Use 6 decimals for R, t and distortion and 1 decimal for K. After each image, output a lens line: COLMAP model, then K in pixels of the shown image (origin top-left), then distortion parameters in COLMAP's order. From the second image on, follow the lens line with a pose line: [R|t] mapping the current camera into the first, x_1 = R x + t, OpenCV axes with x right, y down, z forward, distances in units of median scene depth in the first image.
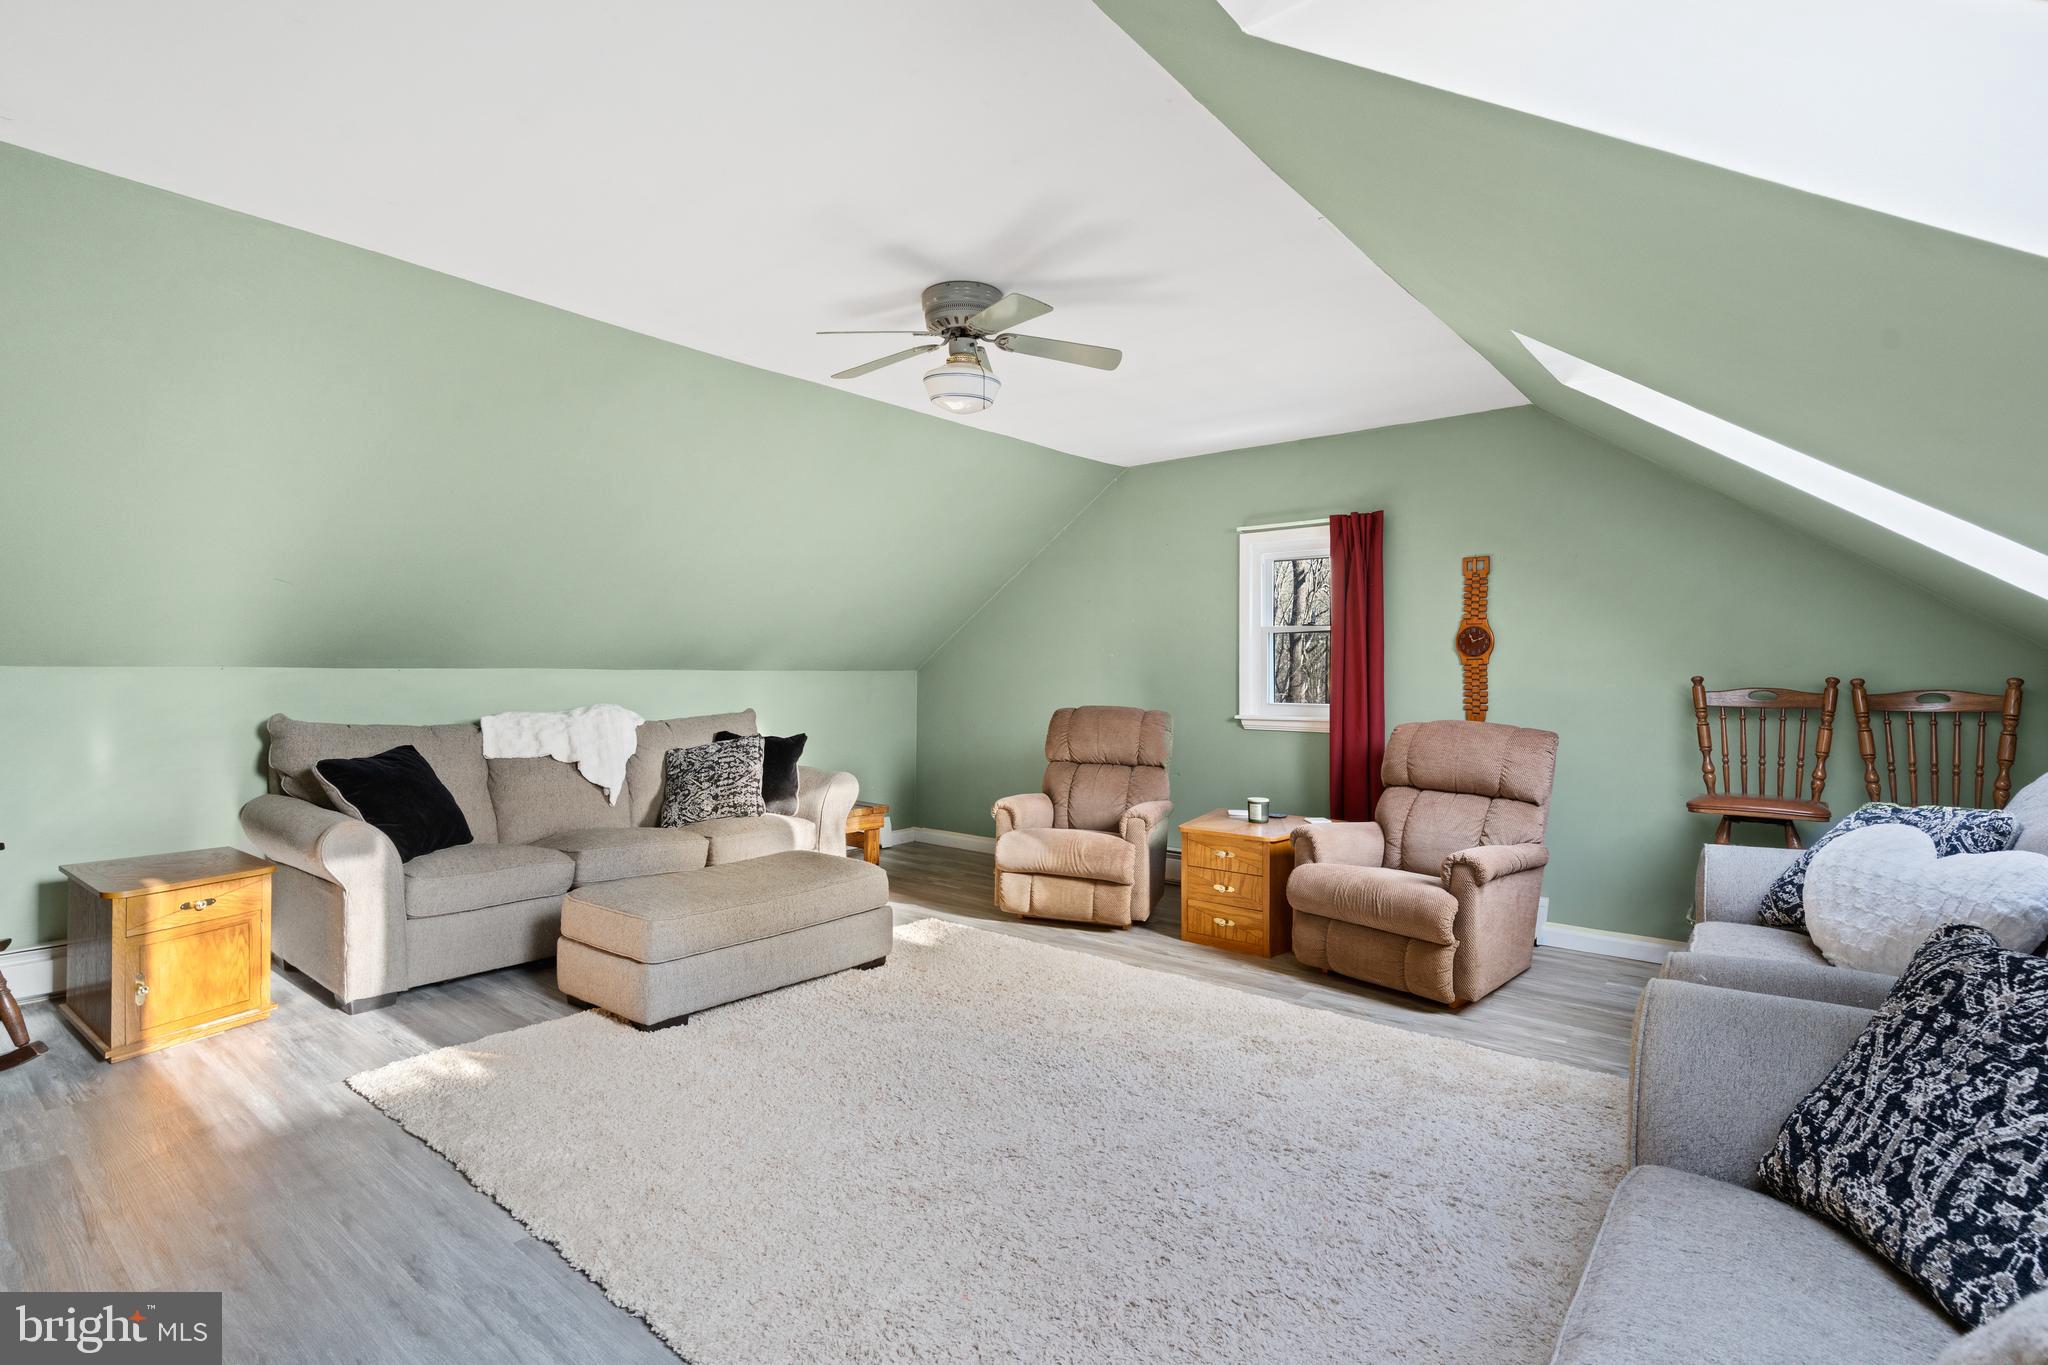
lens RADIAL K [[985.0, 0, 1031.8], [0, 985.0, 689.6], [0, 0, 1]] dist [-0.001188, 0.001188]
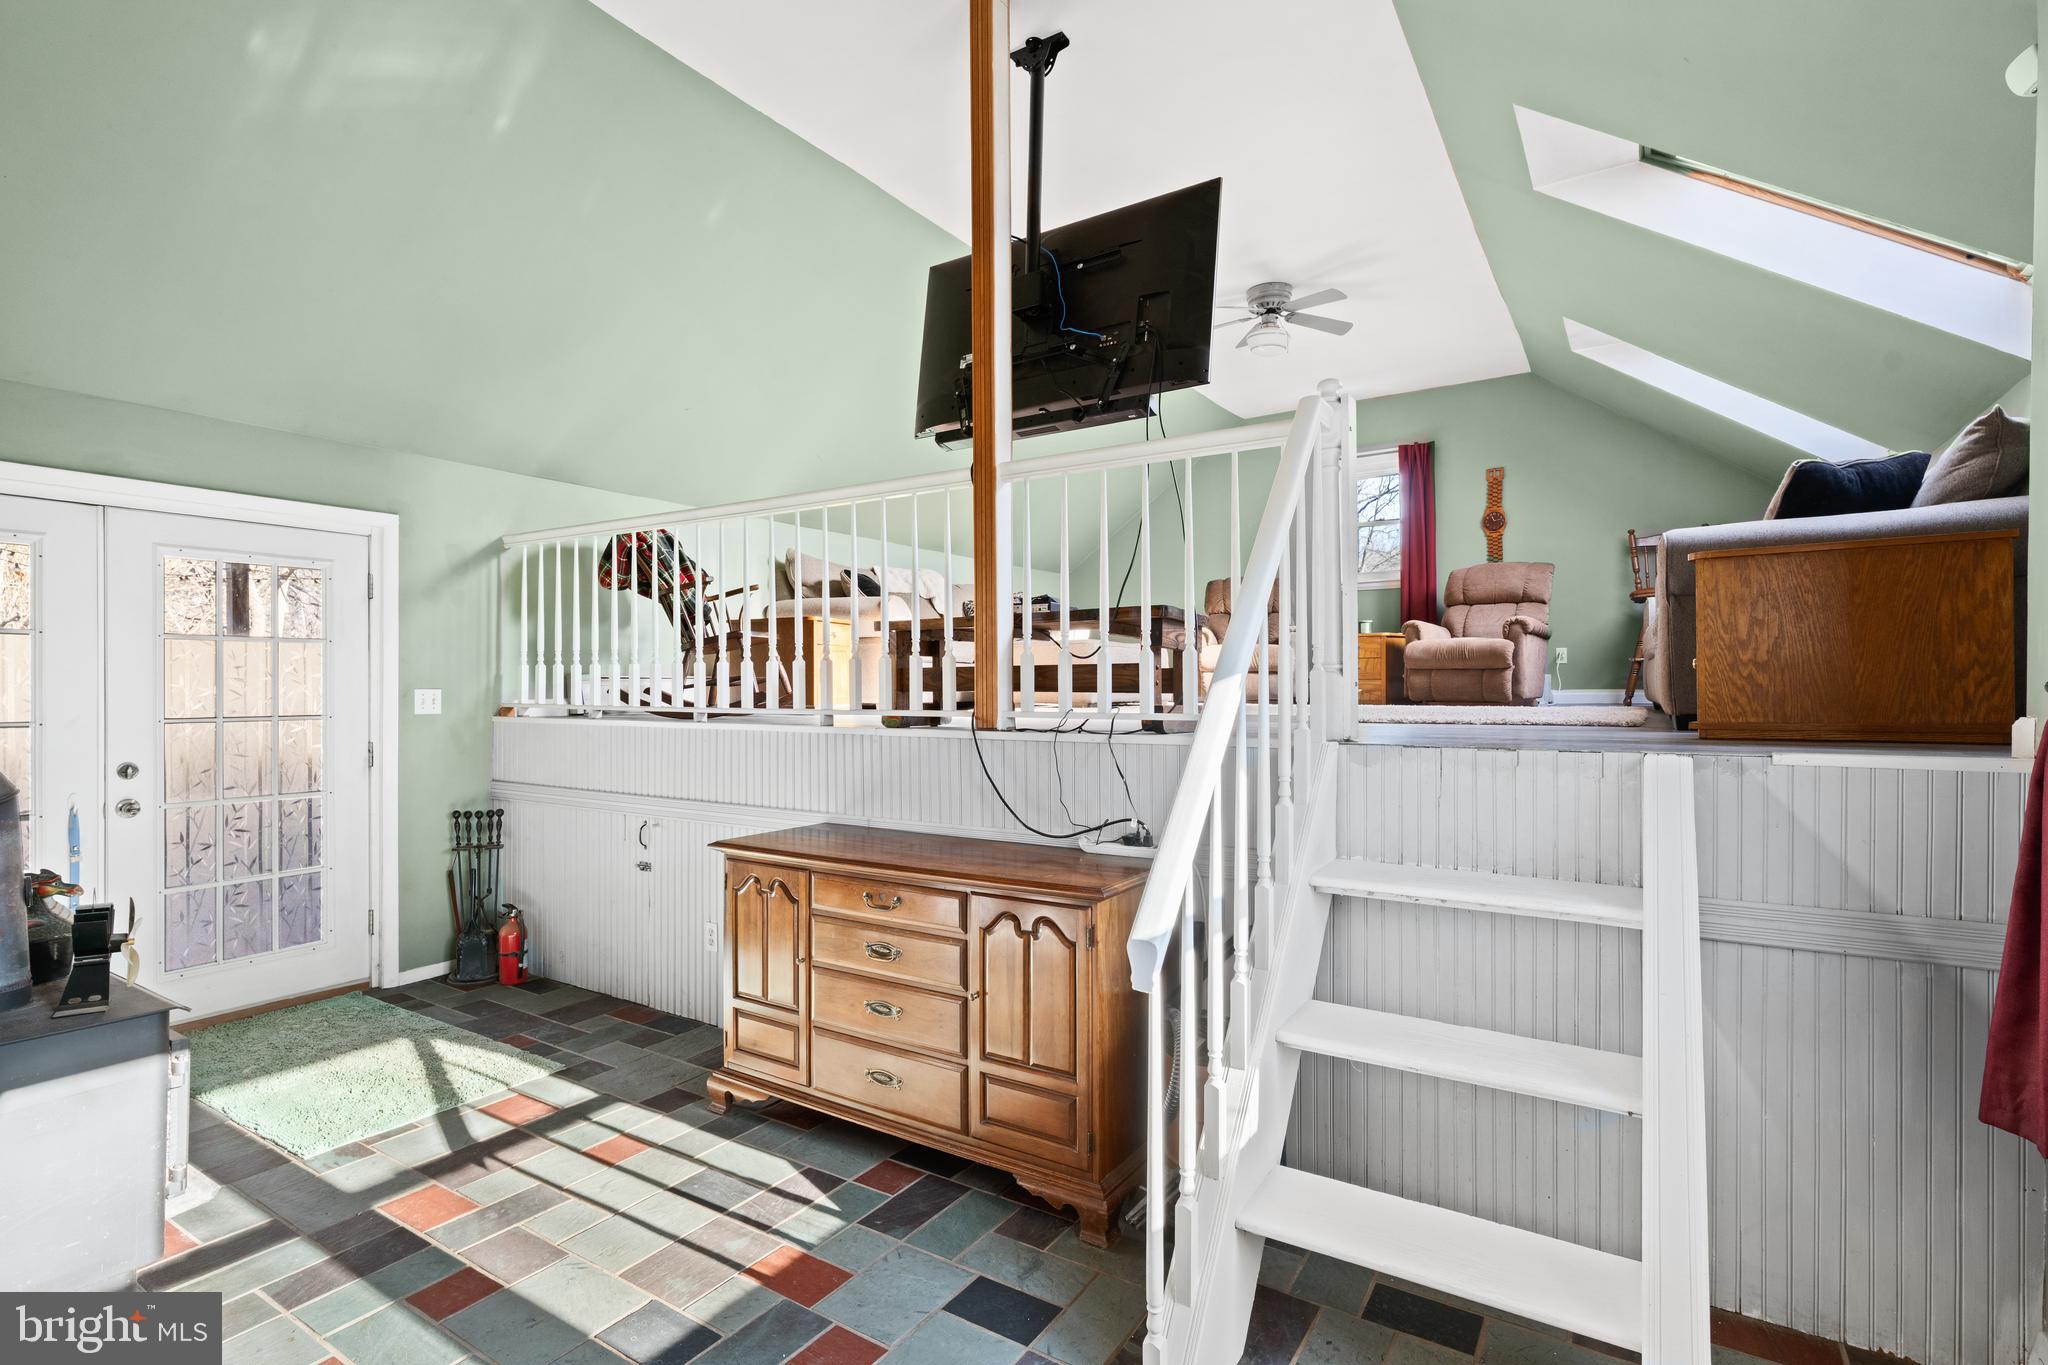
lens RADIAL K [[985.0, 0, 1034.8], [0, 985.0, 679.5], [0, 0, 1]] dist [-0.001188, 0.001188]
pose [[0.991449, 0.010560, 0.130065, -0.599755], [-0.009430, 0.999912, -0.009307, 0.275227], [-0.130152, 0.008001, 0.991462, -0.596980]]
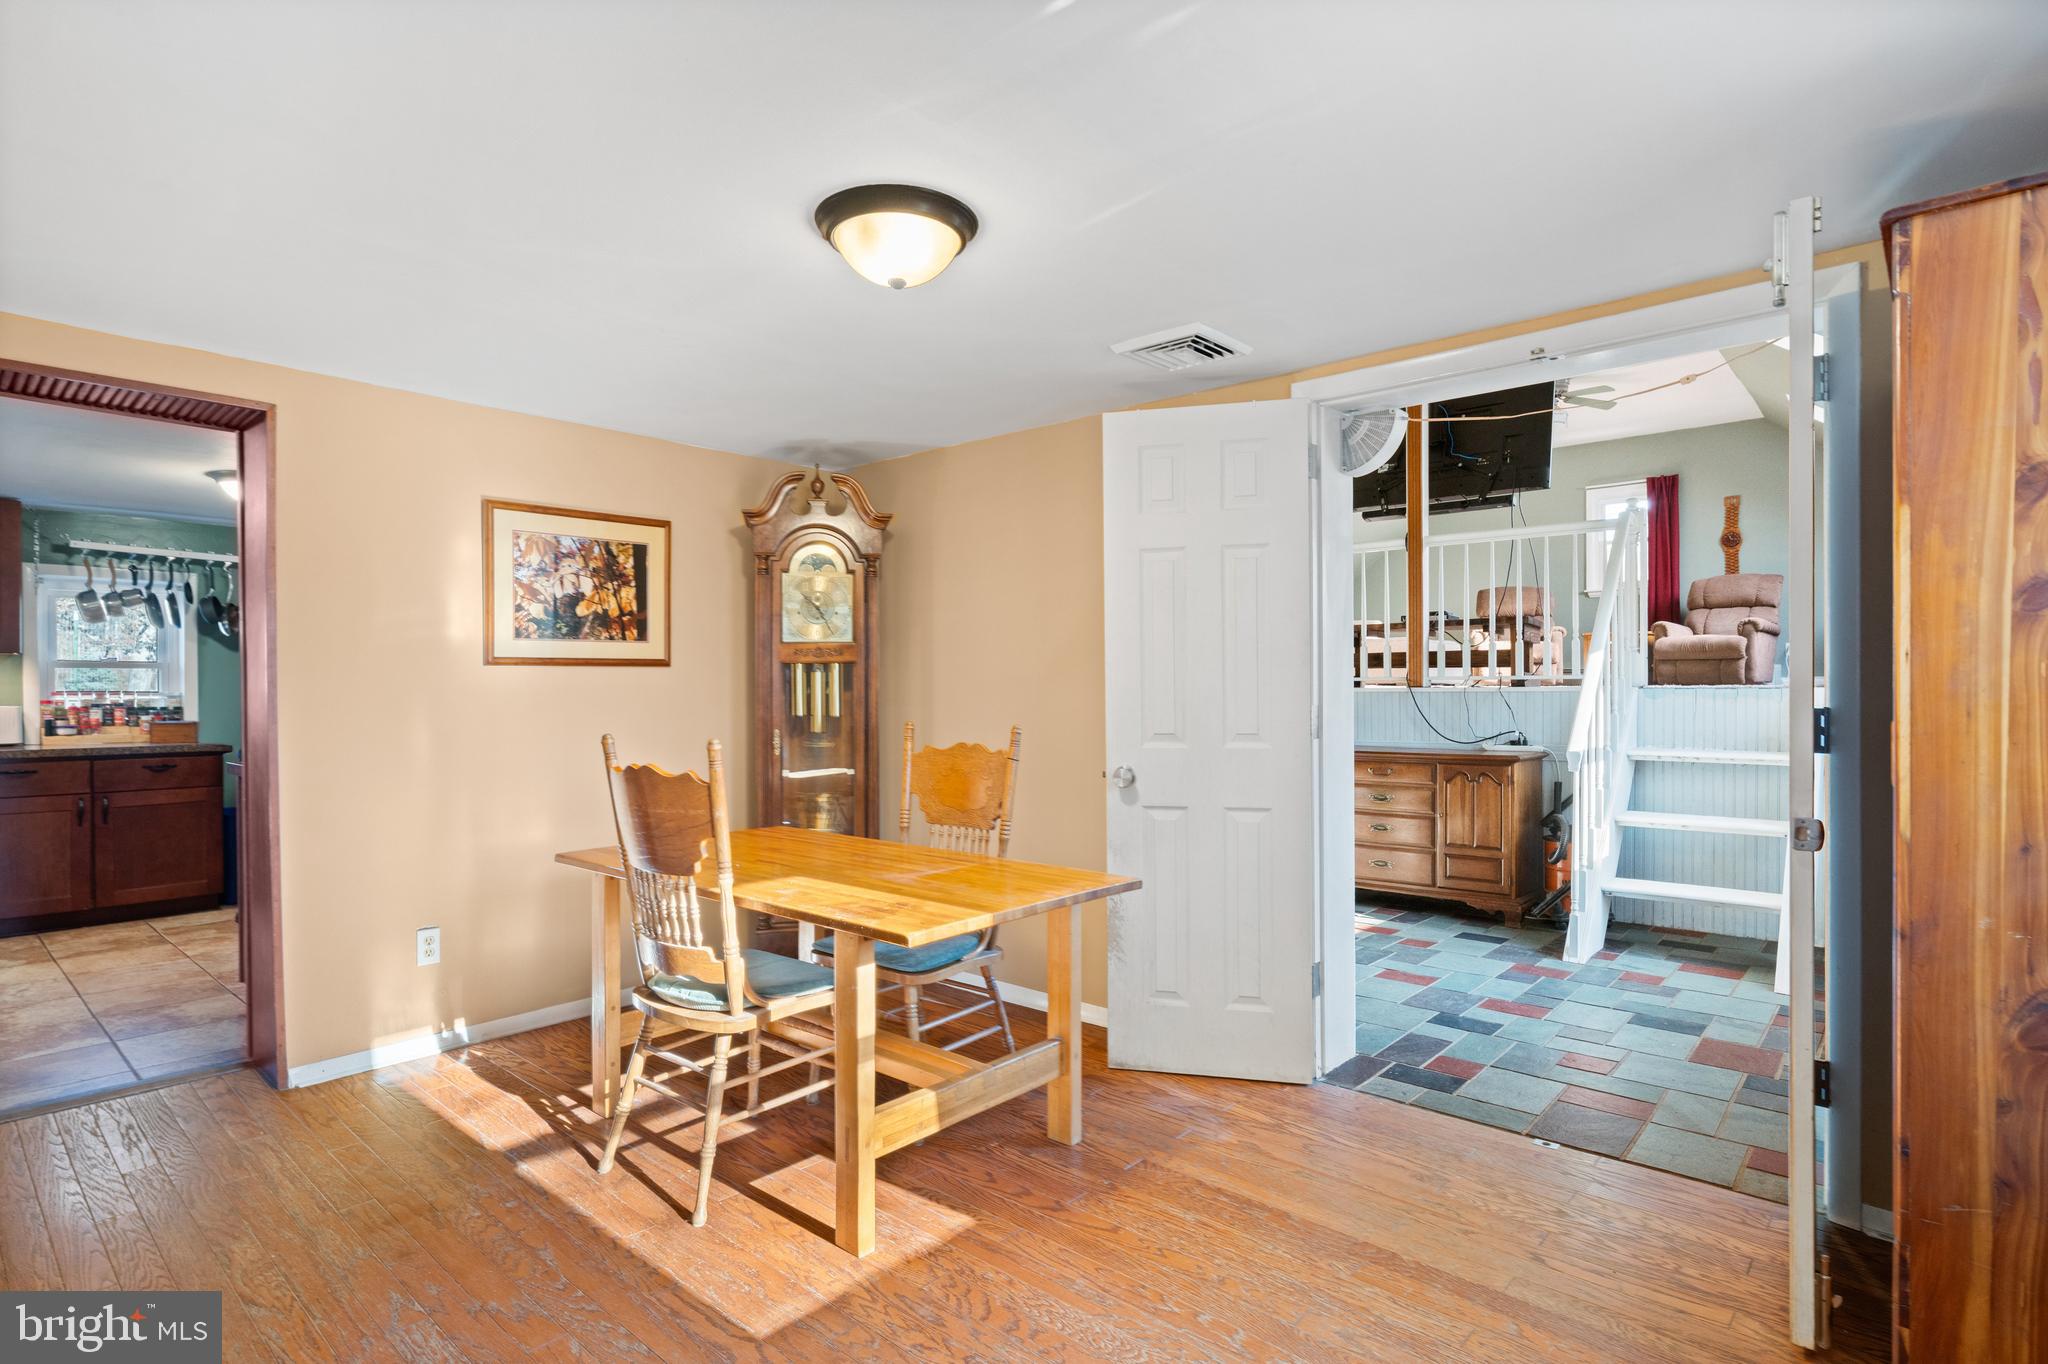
lens RADIAL K [[1064.1, 0, 1008.4], [0, 1064.1, 688.5], [0, 0, 1]] dist [-0.024021, 0.000116]
pose [[0.999124, 0.013465, -0.039628, -1.080459], [-0.013579, 0.999904, -0.002593, 0.324931], [0.039589, 0.003129, 0.999211, -1.380271]]
